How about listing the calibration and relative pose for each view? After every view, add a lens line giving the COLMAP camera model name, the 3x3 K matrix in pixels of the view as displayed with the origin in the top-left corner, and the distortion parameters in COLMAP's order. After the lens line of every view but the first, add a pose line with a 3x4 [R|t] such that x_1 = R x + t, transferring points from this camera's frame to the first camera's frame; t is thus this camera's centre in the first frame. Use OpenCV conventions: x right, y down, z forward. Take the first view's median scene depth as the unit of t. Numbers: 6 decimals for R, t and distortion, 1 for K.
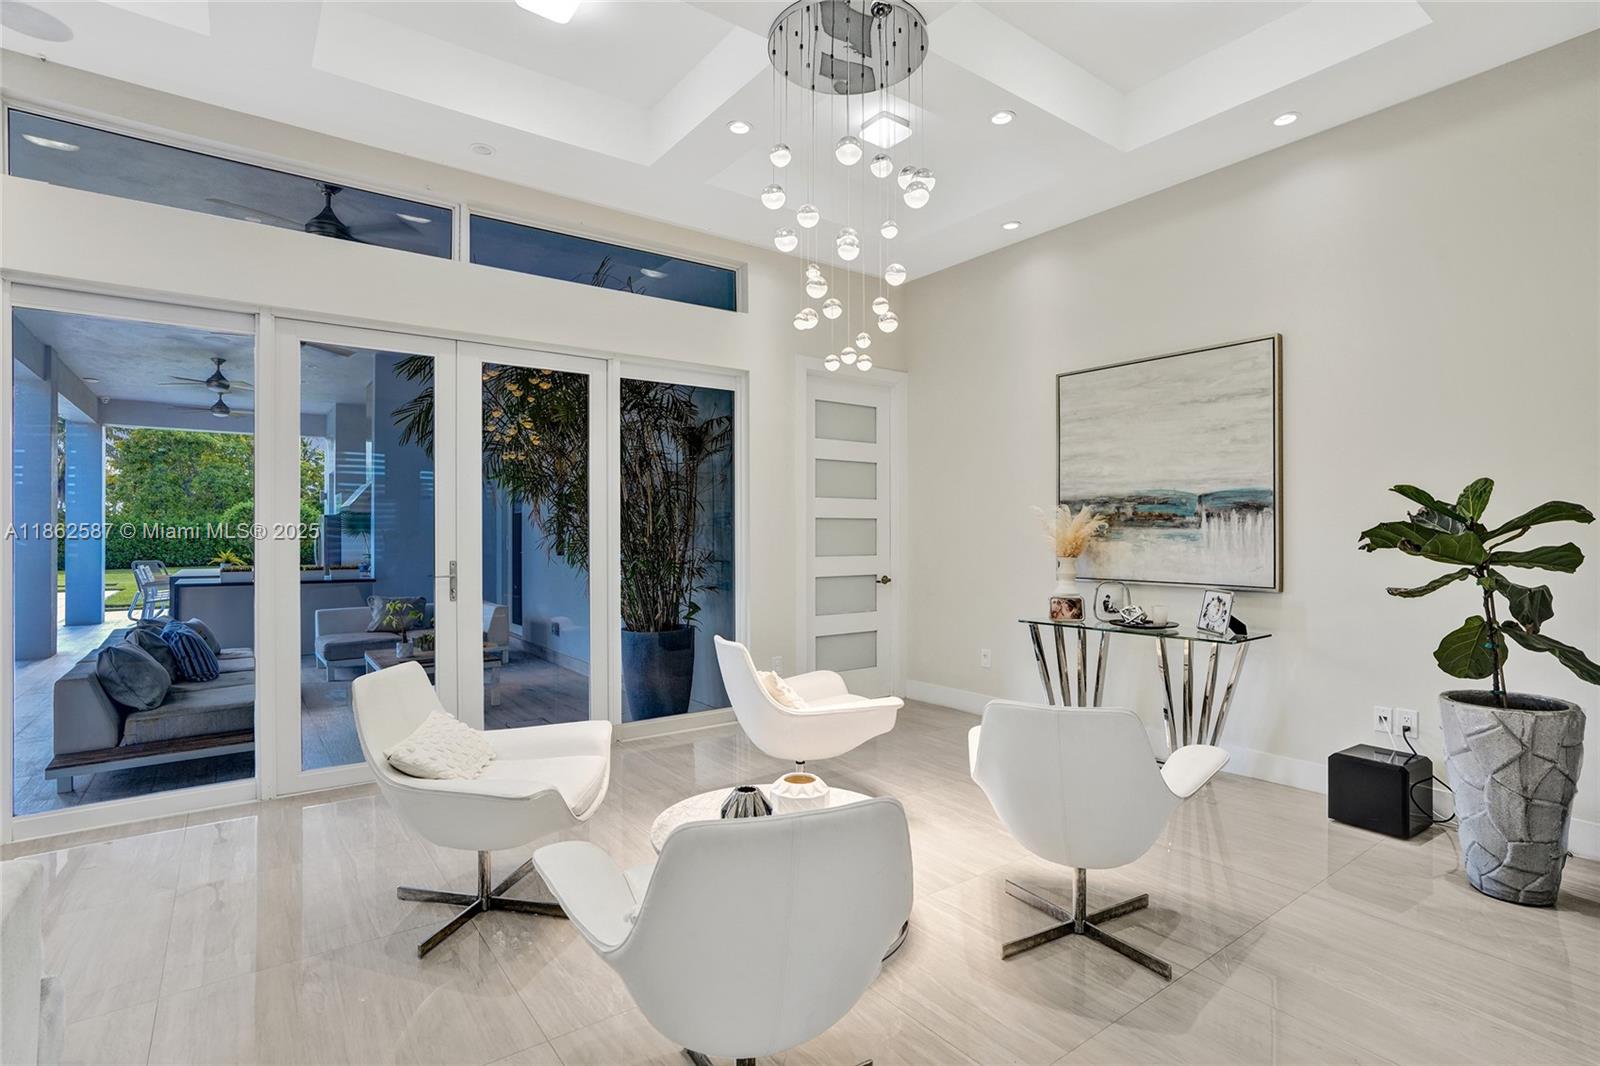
lens RADIAL K [[767.9, 0, 729.0], [0, 767.9, 530.1], [0, 0, 1]] dist [-0.025140, 0.015256]
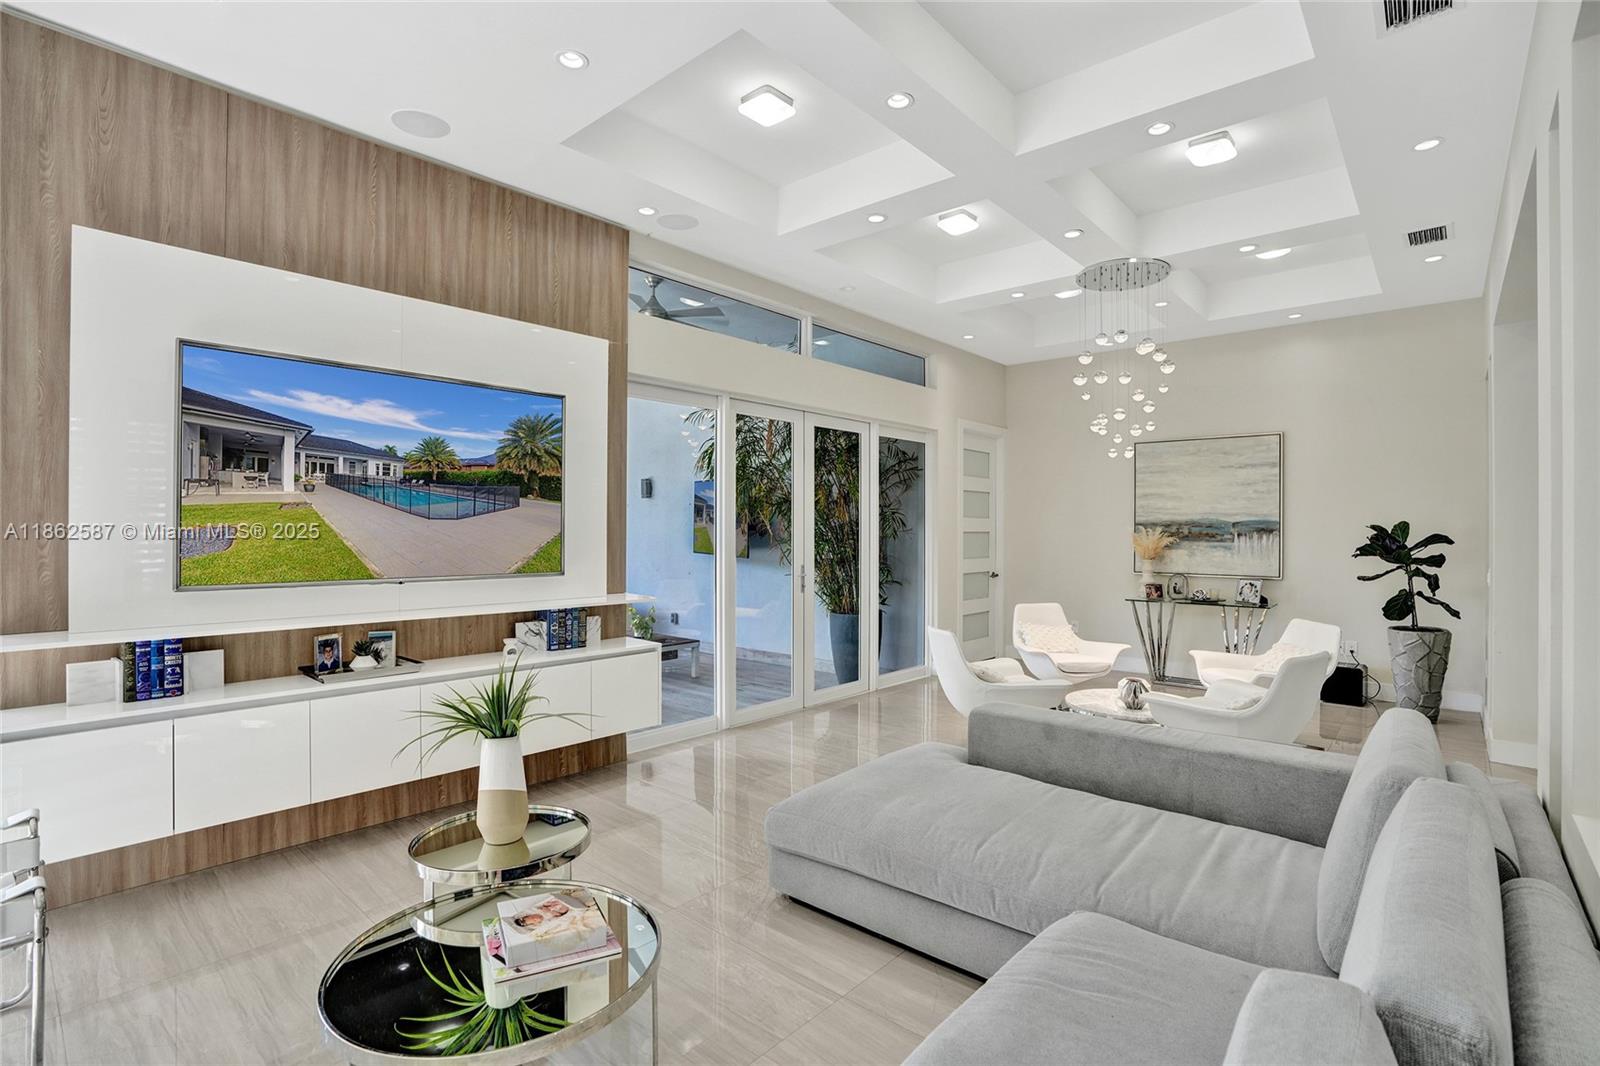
lens RADIAL K [[737.6, 0, 800.0], [0, 737.6, 533.0], [0, 0, 1]] dist [0.002061, 0.000087]
pose [[0.970871, 0.004469, 0.239560, -0.716684], [-0.005639, 0.999975, 0.004202, -0.024969], [-0.239535, -0.005431, 0.970873, -0.362090]]
